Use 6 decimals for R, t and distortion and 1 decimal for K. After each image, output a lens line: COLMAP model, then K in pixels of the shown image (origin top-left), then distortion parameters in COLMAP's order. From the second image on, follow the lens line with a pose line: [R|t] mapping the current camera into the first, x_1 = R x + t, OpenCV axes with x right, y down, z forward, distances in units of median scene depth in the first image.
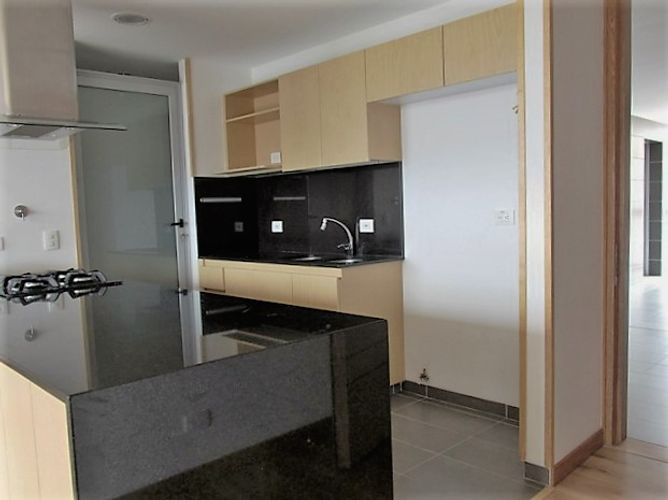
lens RADIAL K [[584.8, 0, 334.0], [0, 584.8, 250.0], [0, 0, 1]] dist [-0.030793, 0.004827]
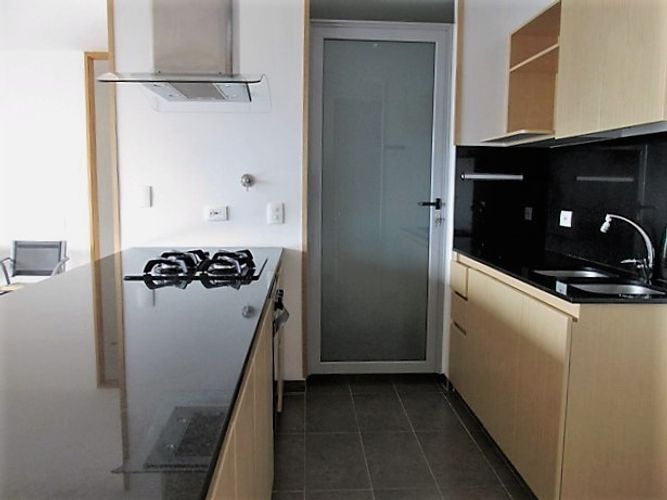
lens RADIAL K [[583.9, 0, 333.5], [0, 583.9, 250.0], [0, 0, 1]] dist [-0.030793, 0.004827]
pose [[0.758490, 0.123803, -0.639817, 0.149559], [-0.089348, 0.992274, 0.086082, -0.039433], [0.645530, -0.008126, 0.763691, 0.300623]]
